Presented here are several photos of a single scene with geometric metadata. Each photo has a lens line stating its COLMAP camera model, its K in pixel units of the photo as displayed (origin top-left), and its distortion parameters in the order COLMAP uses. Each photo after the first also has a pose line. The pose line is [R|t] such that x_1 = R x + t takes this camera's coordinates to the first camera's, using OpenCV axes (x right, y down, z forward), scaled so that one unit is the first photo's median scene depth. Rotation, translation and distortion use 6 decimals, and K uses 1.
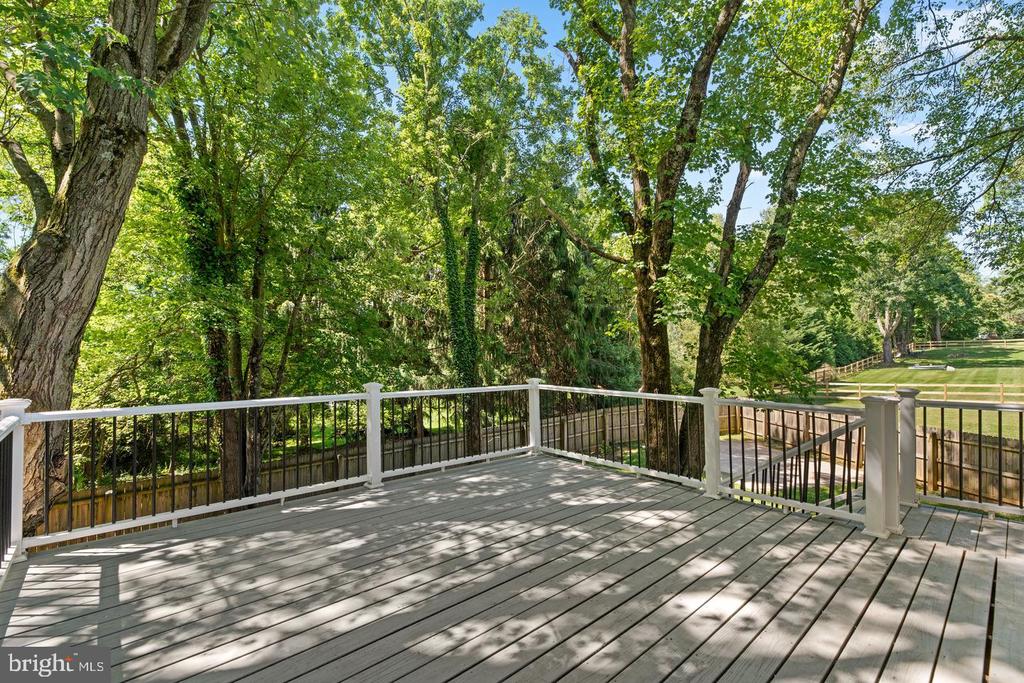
lens RADIAL K [[455.2, 0, 476.4], [0, 455.2, 339.1], [0, 0, 1]] dist [0.002697, -0.001013]
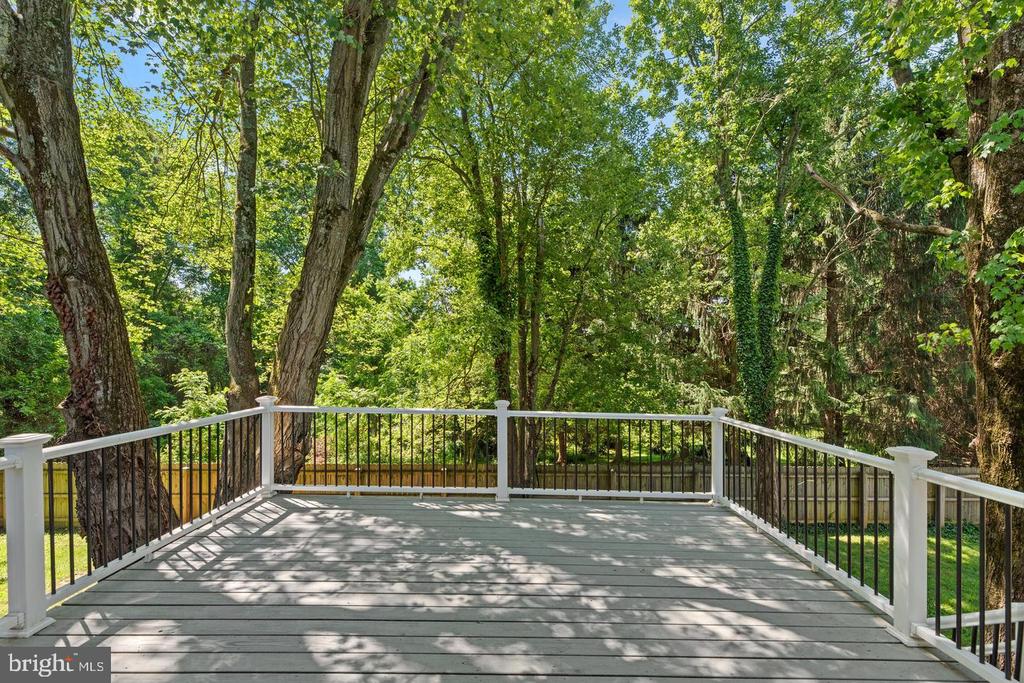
lens RADIAL K [[455.2, 0, 504.6], [0, 455.2, 361.8], [0, 0, 1]] dist [0.002697, -0.001013]
pose [[0.762196, 0.008359, -0.647293, 0.567306], [0.003790, 0.999842, 0.017375, -0.012056], [0.647336, -0.015696, 0.762043, 0.276495]]
